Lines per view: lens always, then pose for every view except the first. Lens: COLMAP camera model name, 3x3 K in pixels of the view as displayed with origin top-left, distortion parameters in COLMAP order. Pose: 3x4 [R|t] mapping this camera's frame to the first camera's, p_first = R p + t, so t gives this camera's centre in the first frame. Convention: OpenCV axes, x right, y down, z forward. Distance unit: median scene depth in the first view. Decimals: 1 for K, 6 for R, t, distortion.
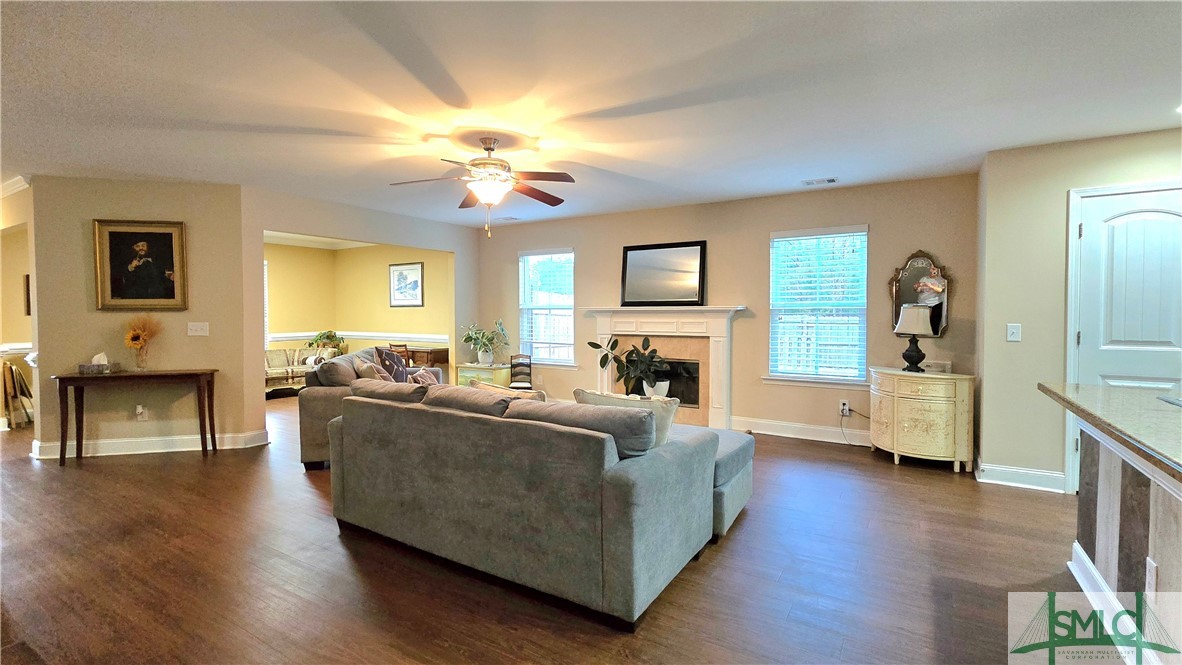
lens RADIAL K [[527.7, 0, 587.2], [0, 527.7, 324.7], [0, 0, 1]] dist [-0.002758, 0.000562]
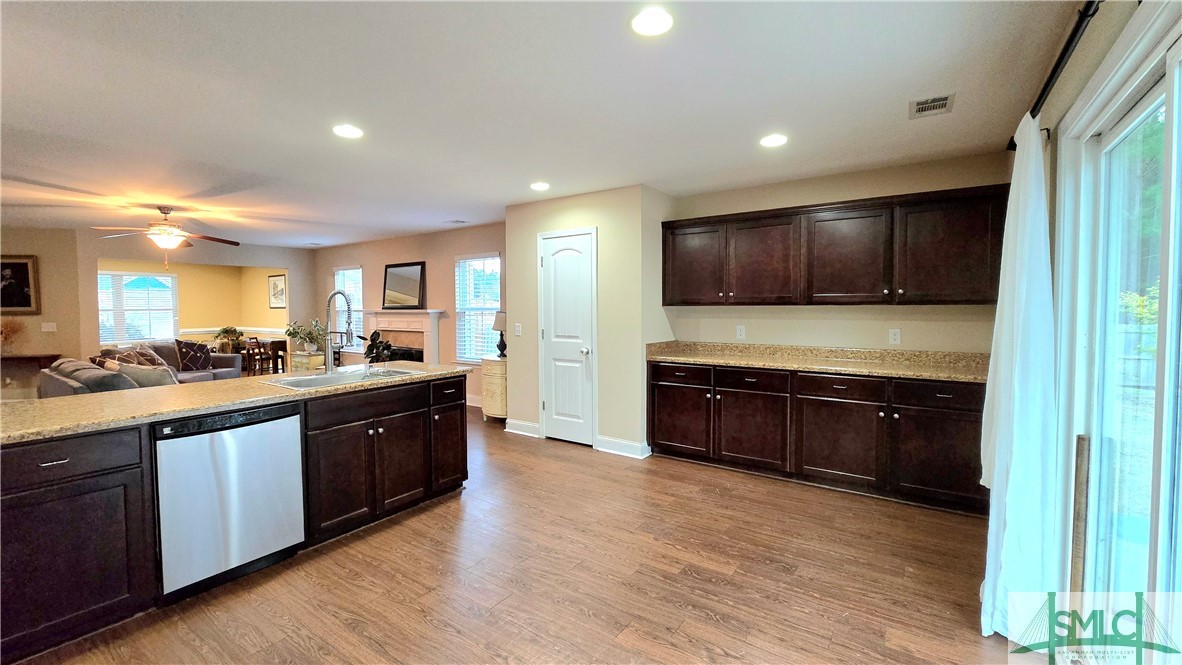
lens RADIAL K [[489.1, 0, 585.4], [0, 489.1, 322.9], [0, 0, 1]] dist [0.002390, 0.000699]
pose [[0.997860, -0.001399, -0.065366, 0.879791], [0.002032, 0.999952, 0.009615, -0.013907], [0.065349, -0.009728, 0.997815, -0.288060]]
